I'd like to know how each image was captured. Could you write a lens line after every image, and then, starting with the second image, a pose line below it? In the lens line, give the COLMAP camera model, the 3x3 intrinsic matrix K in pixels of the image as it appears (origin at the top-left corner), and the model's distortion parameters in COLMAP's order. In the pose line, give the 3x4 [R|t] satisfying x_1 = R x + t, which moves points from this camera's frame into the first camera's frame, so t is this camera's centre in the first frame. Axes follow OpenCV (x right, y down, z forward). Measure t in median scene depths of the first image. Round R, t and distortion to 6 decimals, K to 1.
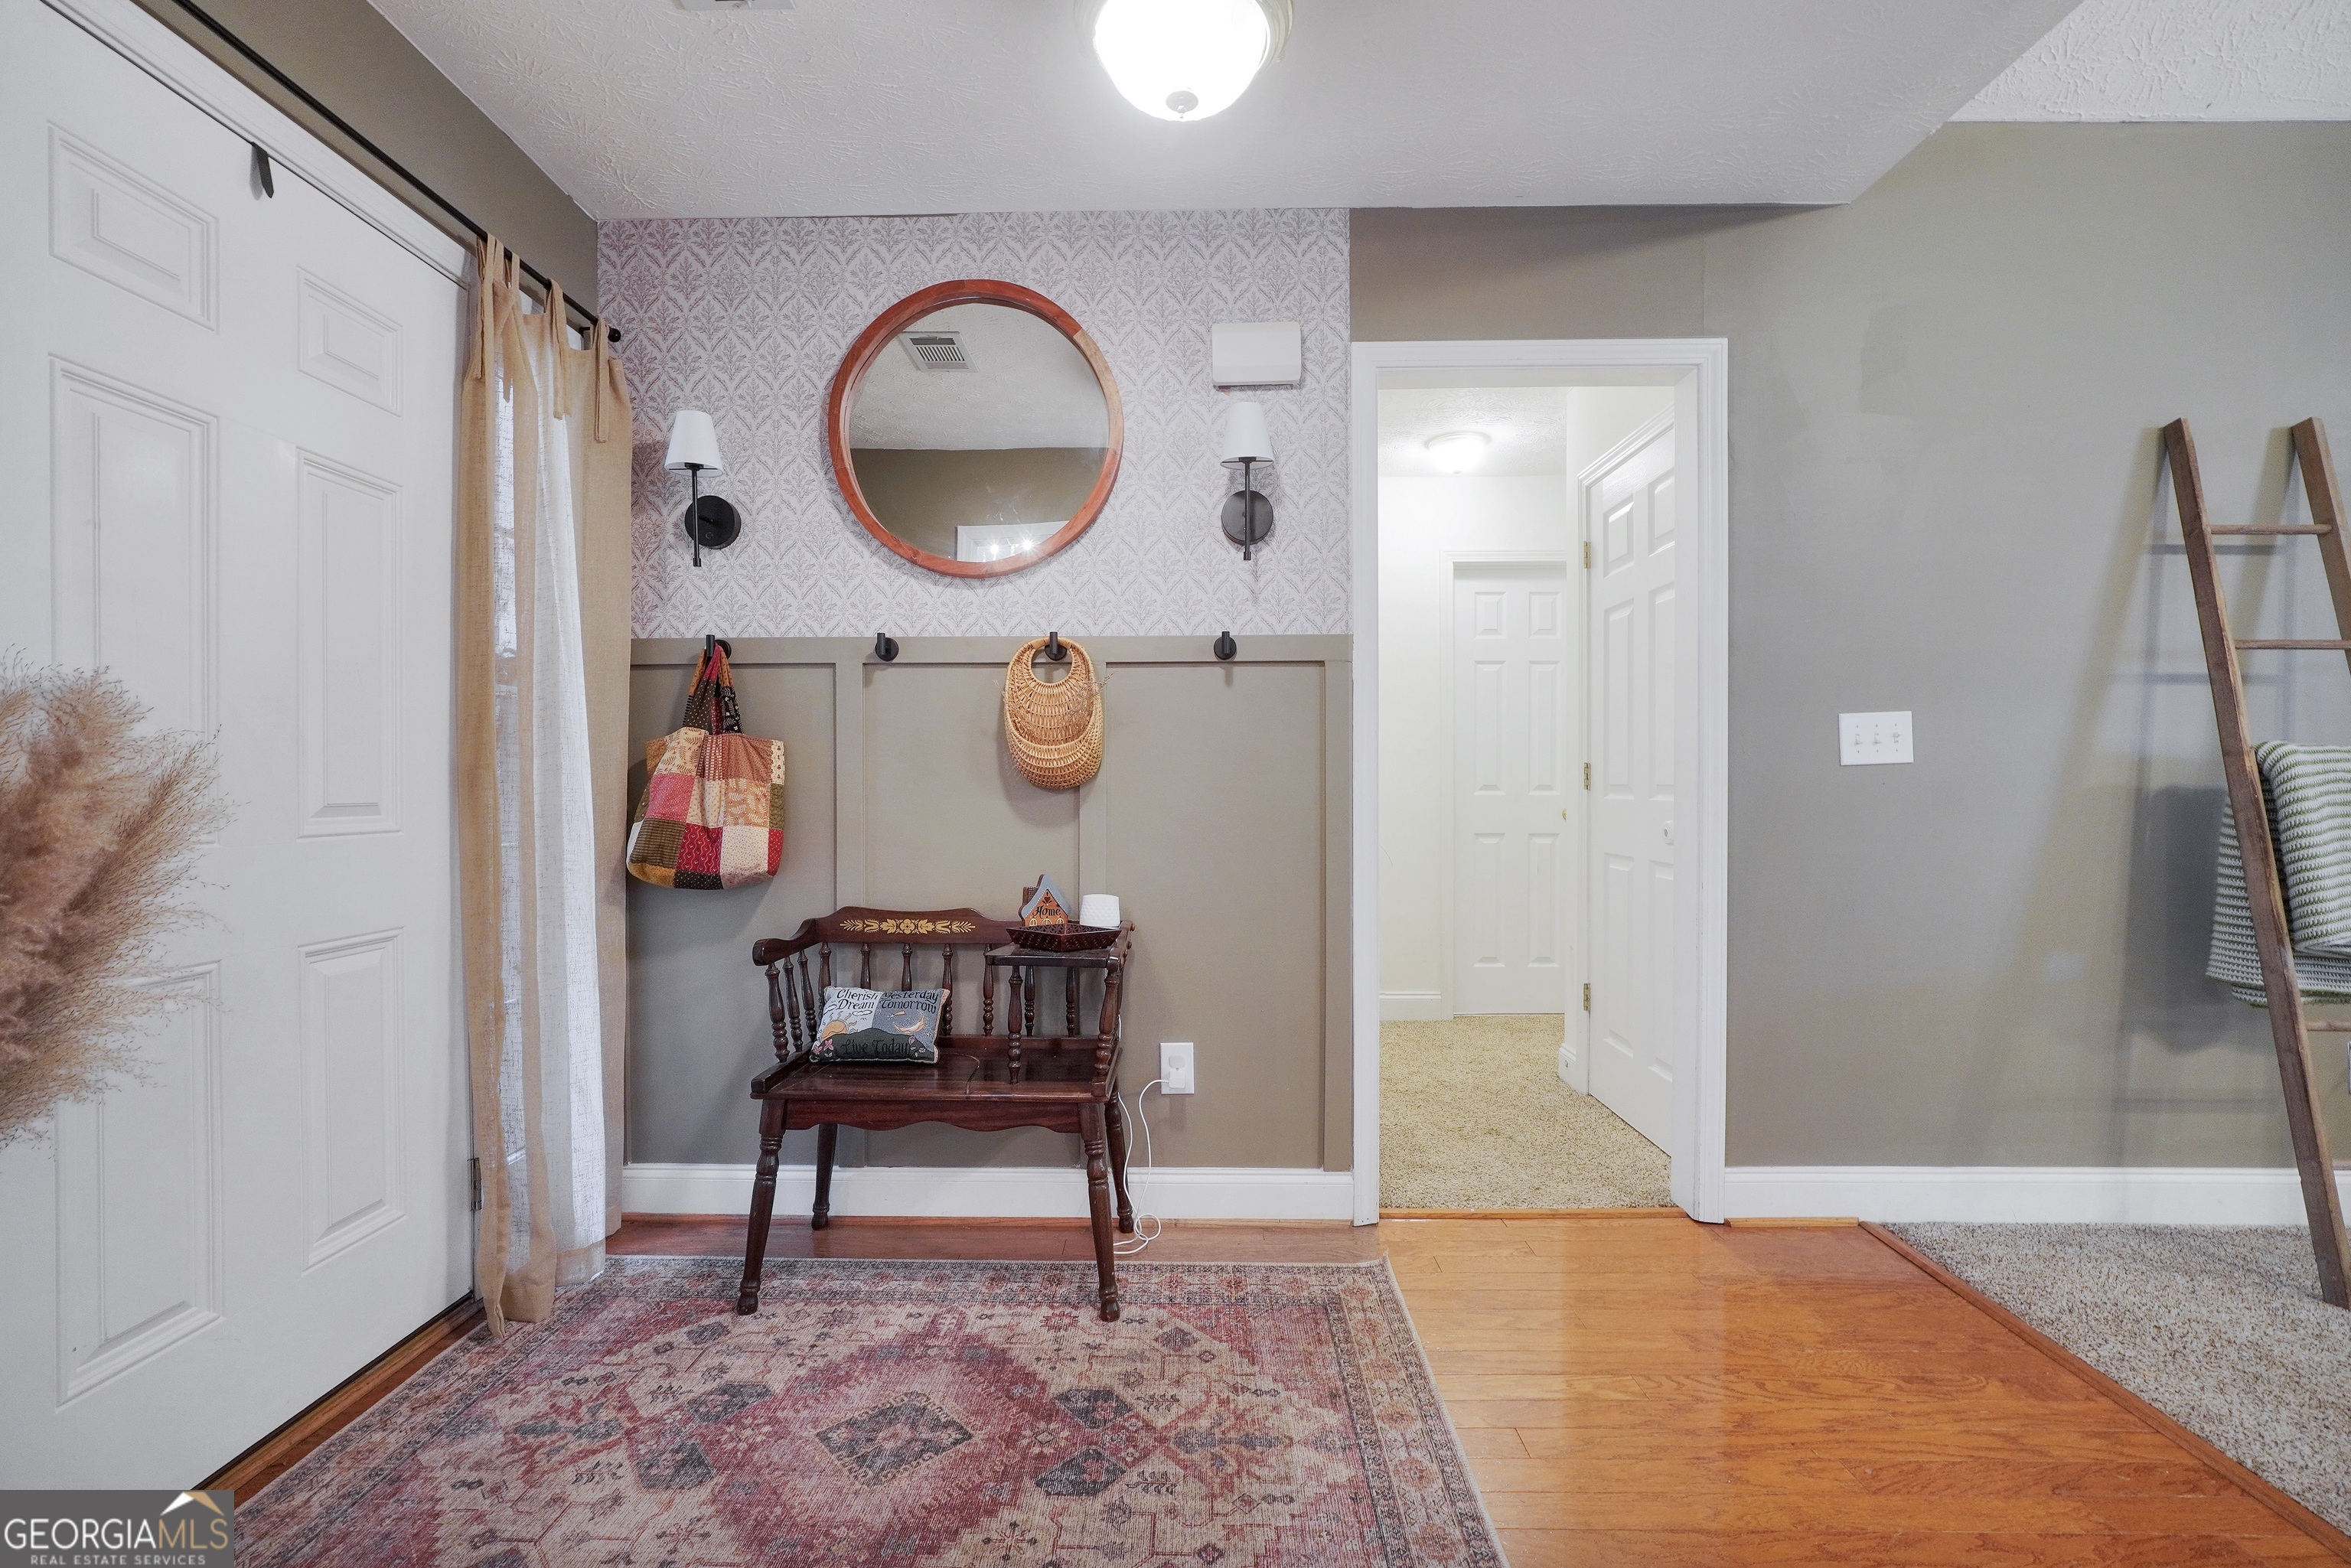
lens RADIAL K [[1006.2, 0, 1168.7], [0, 1006.2, 782.9], [0, 0, 1]] dist [-0.008579, 0.000347]
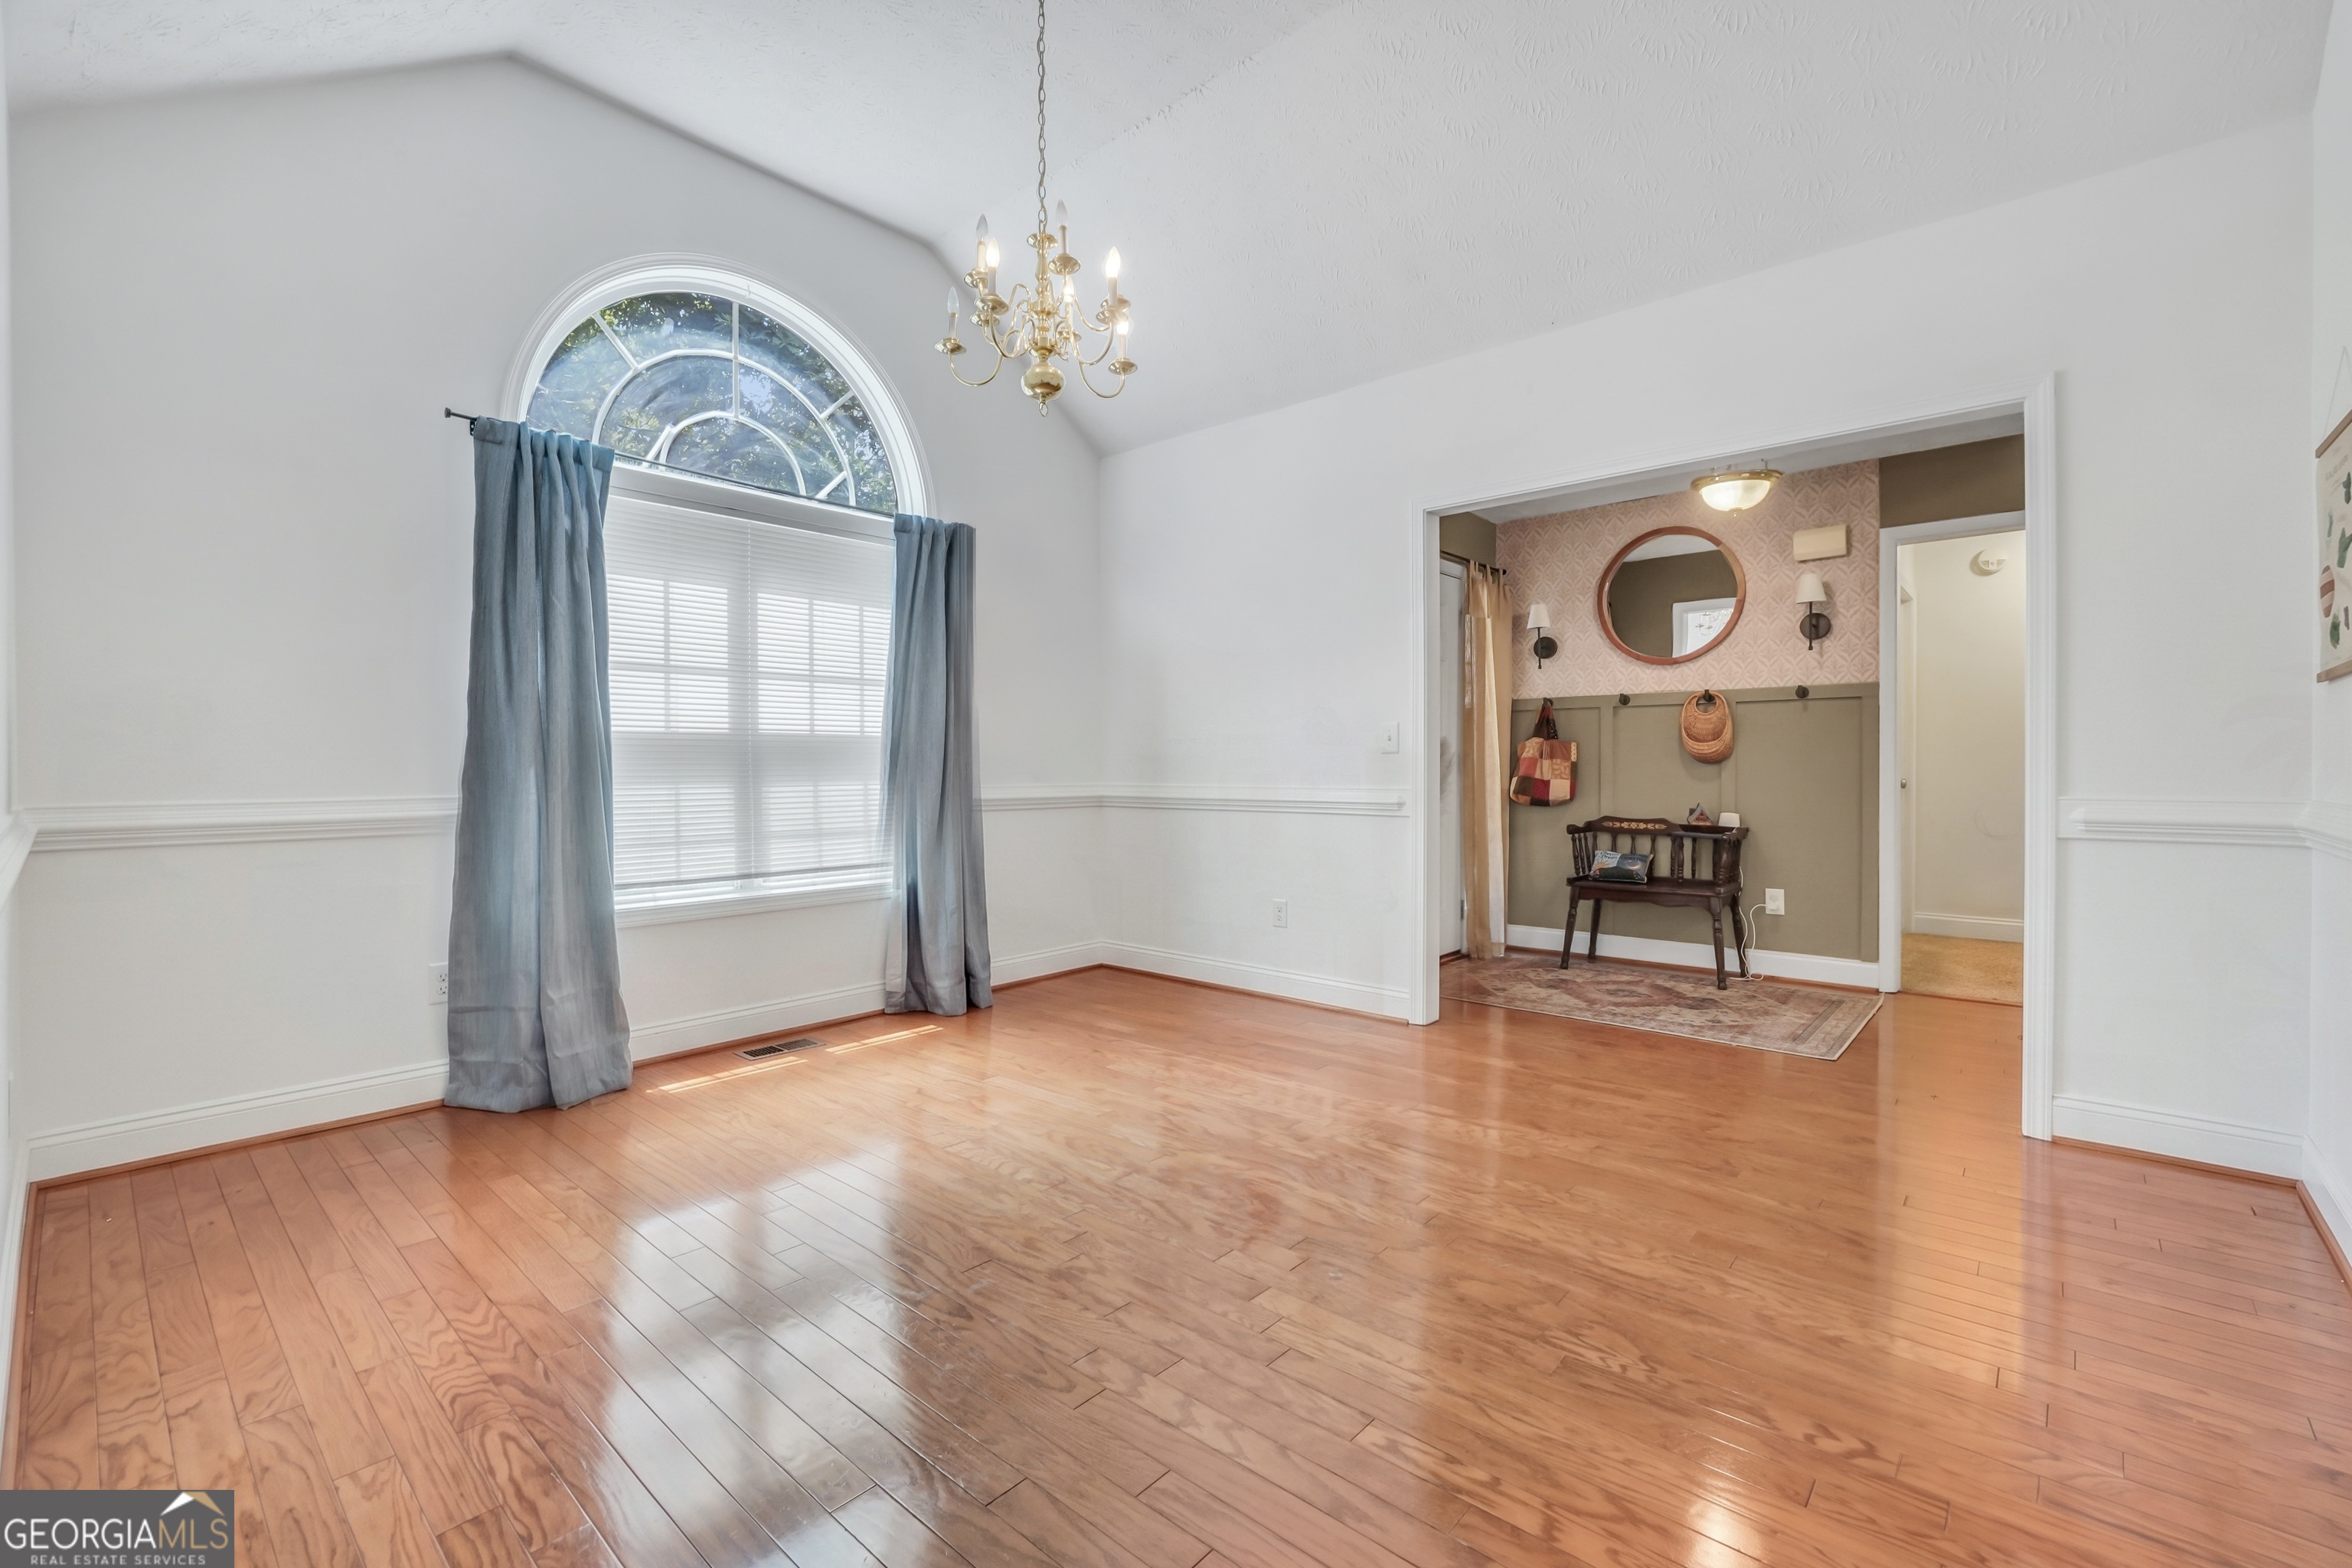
lens RADIAL K [[1006.7, 0, 1169.2], [0, 1006.7, 782.9], [0, 0, 1]] dist [-0.008579, 0.000347]
pose [[0.758057, 0.009533, -0.652118, 0.406292], [0.001704, 0.999861, 0.016597, 0.010774], [0.652186, -0.013693, 0.757936, -1.340469]]
